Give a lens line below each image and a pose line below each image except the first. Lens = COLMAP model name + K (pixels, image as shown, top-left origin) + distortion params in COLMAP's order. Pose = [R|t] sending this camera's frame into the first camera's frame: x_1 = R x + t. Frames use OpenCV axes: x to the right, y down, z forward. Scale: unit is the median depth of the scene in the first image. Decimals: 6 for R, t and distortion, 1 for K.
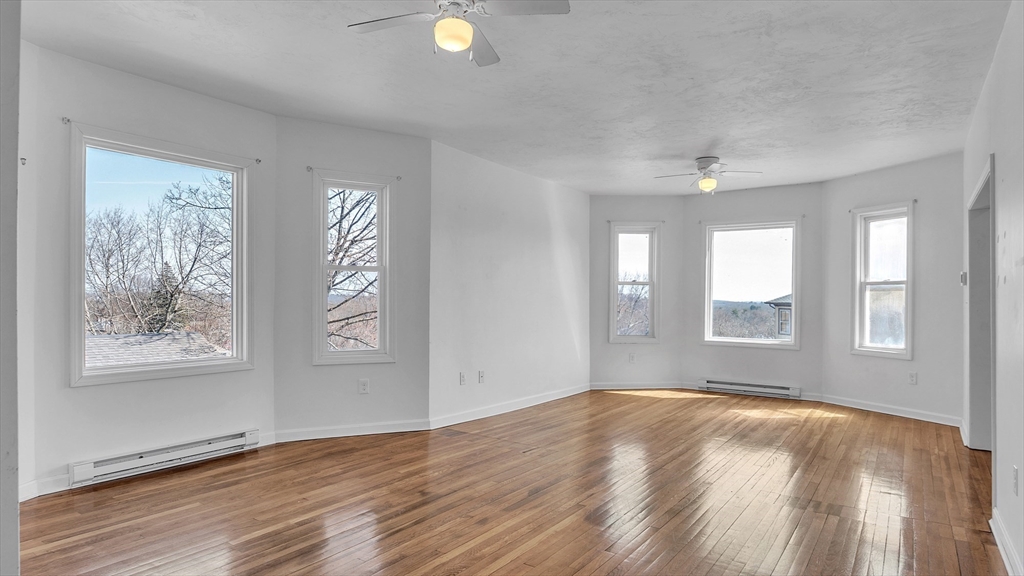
lens RADIAL K [[583.8, 0, 499.8], [0, 583.8, 295.3], [0, 0, 1]] dist [-0.017148, -0.001338]
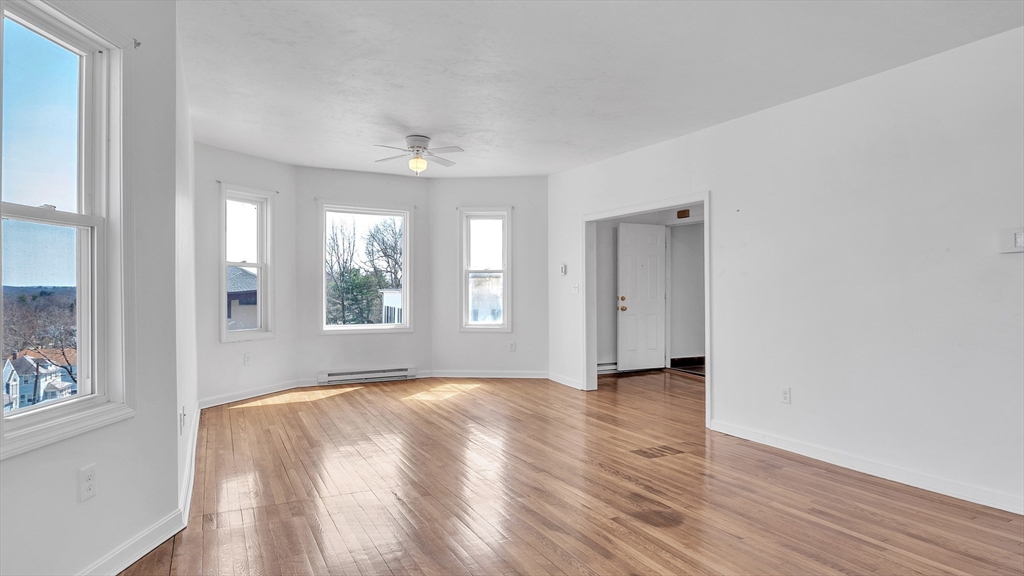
lens RADIAL K [[570.8, 0, 515.5], [0, 570.8, 287.2], [0, 0, 1]] dist [-0.004156, -0.003124]
pose [[0.441359, -0.005307, 0.897315, -0.408390], [-0.006273, 0.999940, 0.009000, 0.000742], [-0.897309, -0.009601, 0.441299, 0.437483]]
